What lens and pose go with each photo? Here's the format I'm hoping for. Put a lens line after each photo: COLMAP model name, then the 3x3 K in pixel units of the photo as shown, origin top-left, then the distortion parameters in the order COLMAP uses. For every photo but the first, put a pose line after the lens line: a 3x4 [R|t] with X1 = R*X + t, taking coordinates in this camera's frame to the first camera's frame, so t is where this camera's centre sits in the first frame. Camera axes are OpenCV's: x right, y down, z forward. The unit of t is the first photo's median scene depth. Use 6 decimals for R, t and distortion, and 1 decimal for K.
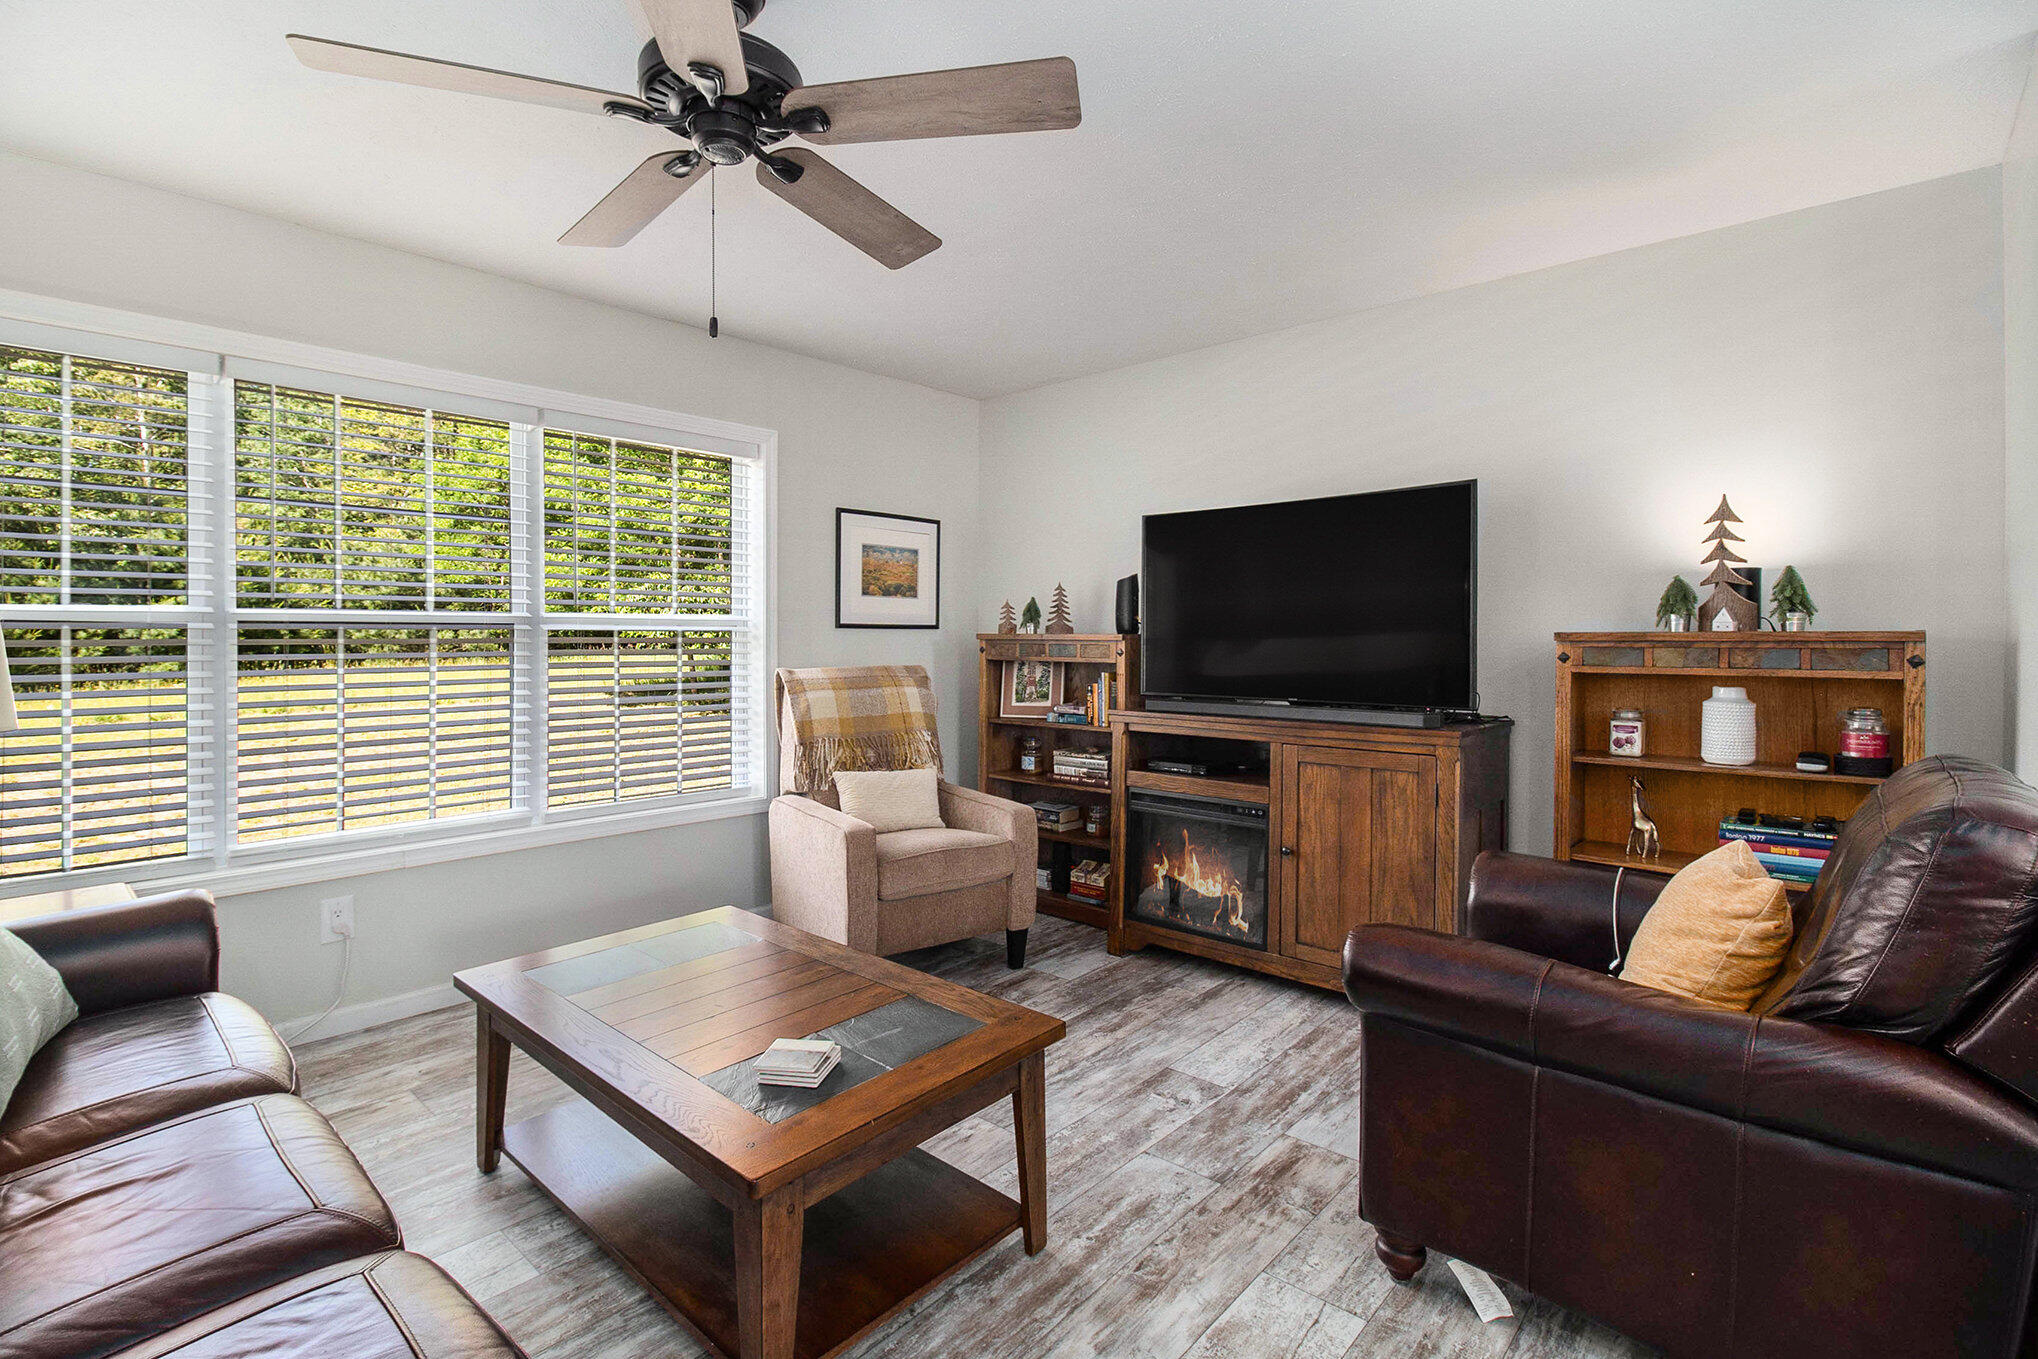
lens RADIAL K [[944.0, 0, 1003.6], [0, 944.0, 661.8], [0, 0, 1]] dist [-0.015103, -0.005039]
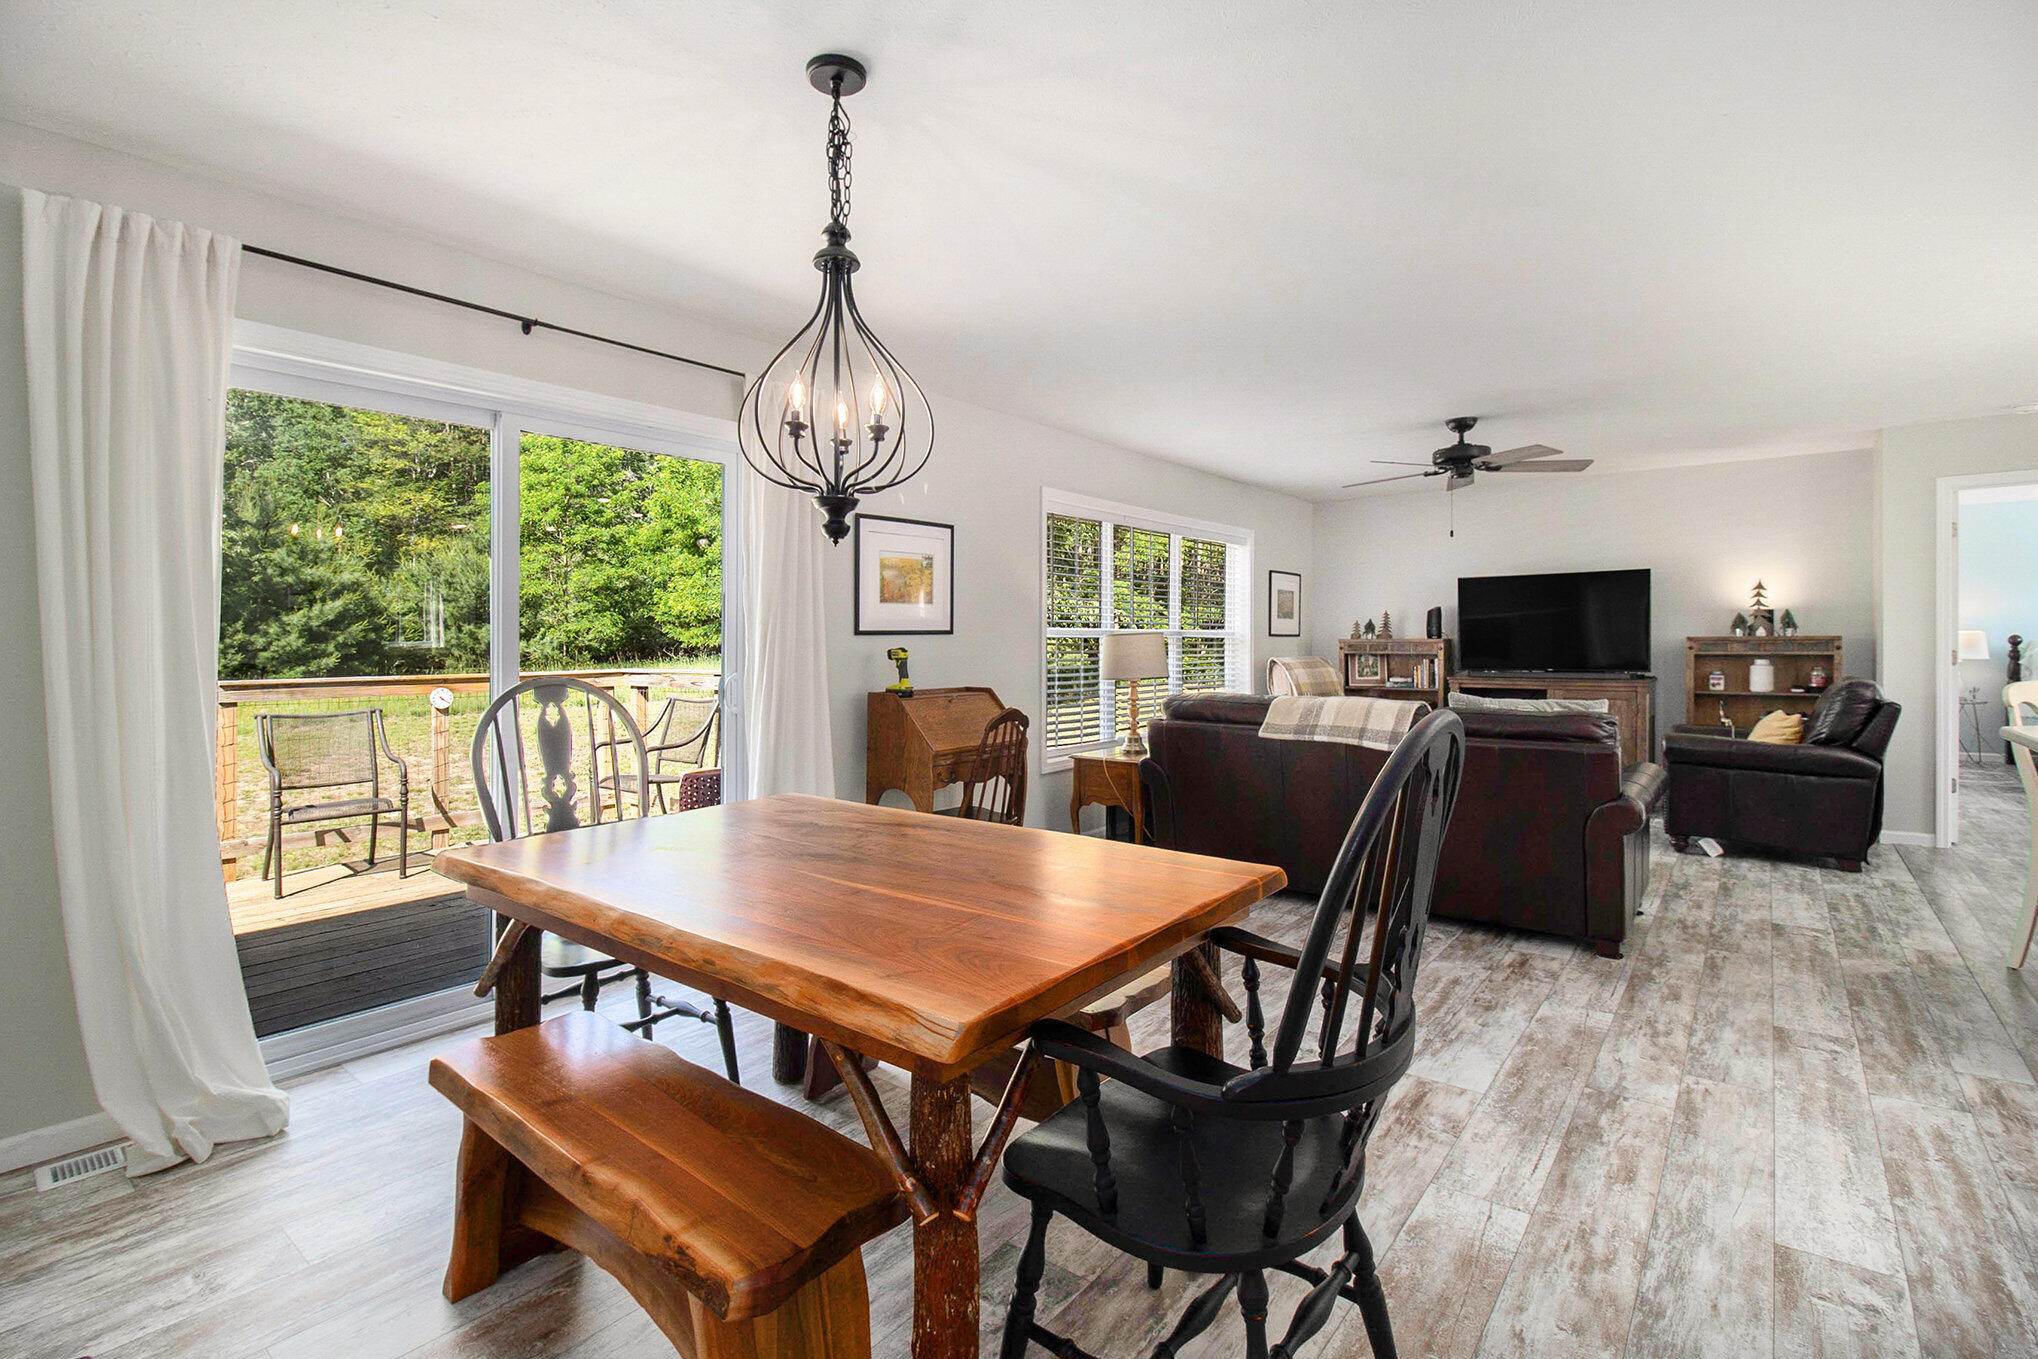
lens RADIAL K [[944.0, 0, 1006.9], [0, 944.0, 665.4], [0, 0, 1]] dist [-0.015103, -0.005039]
pose [[0.998529, -0.009368, 0.053399, -1.240996], [0.009412, 0.999956, -0.000568, 0.025150], [-0.053391, 0.001070, 0.998573, -1.239567]]
